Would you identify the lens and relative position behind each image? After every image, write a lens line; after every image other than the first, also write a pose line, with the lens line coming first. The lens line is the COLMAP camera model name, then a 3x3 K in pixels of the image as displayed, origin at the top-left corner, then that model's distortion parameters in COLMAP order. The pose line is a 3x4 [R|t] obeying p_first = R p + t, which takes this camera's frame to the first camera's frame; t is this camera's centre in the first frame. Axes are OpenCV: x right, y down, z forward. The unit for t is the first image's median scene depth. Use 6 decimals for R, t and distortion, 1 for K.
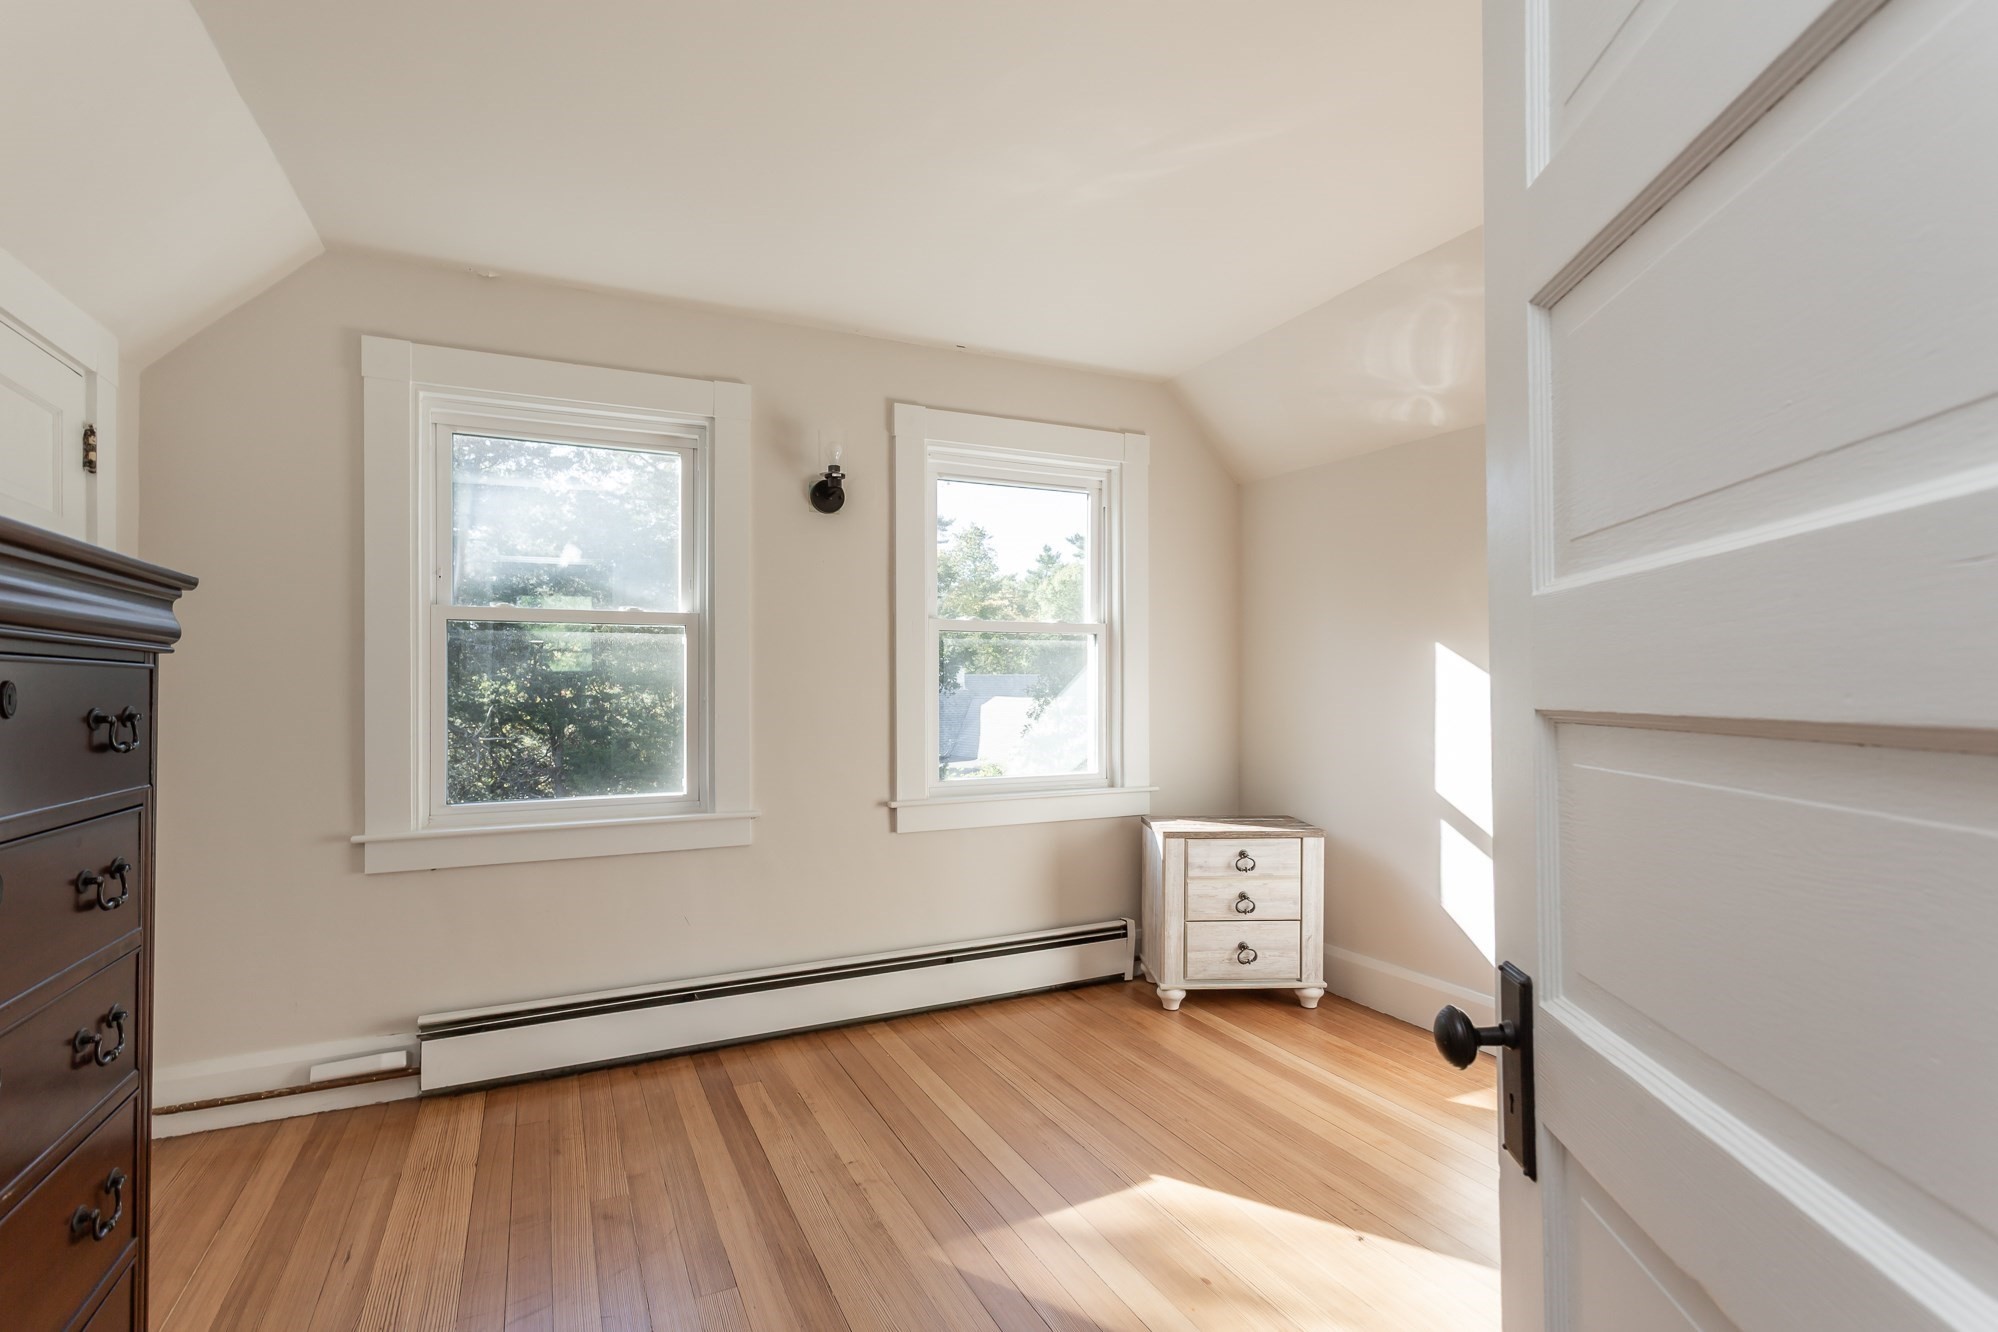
lens RADIAL K [[957.4, 0, 1003.6], [0, 957.4, 678.3], [0, 0, 1]] dist [0.005194, 0.001239]
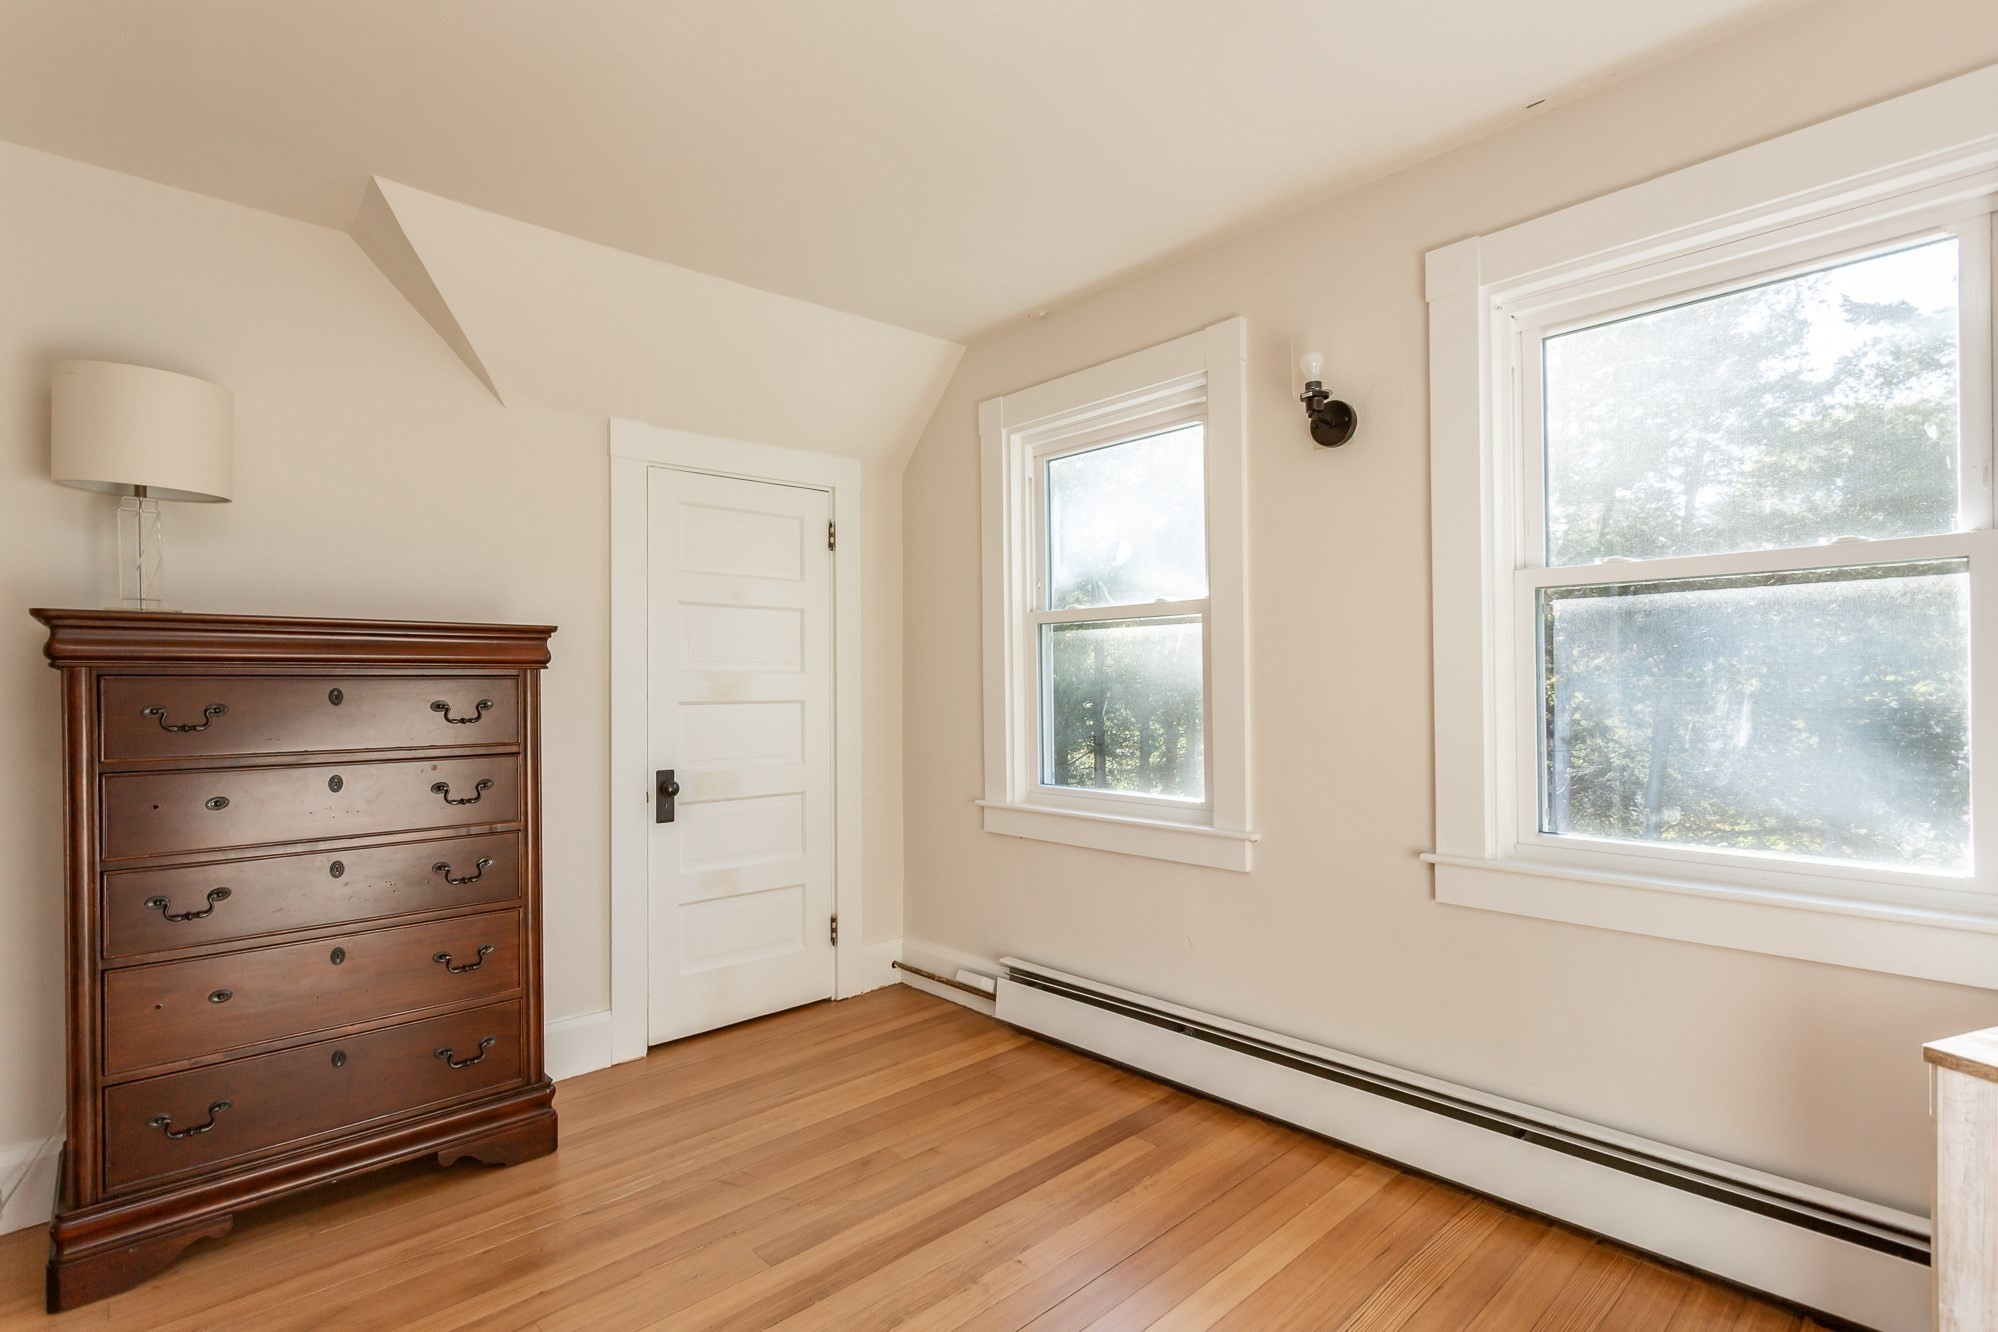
lens RADIAL K [[957.4, 0, 1003.6], [0, 957.4, 678.3], [0, 0, 1]] dist [0.005194, 0.001239]
pose [[0.302232, -0.003005, -0.953230, 0.544616], [0.016545, 0.999861, 0.002094, 0.000733], [0.953091, -0.016404, 0.302240, 0.648860]]
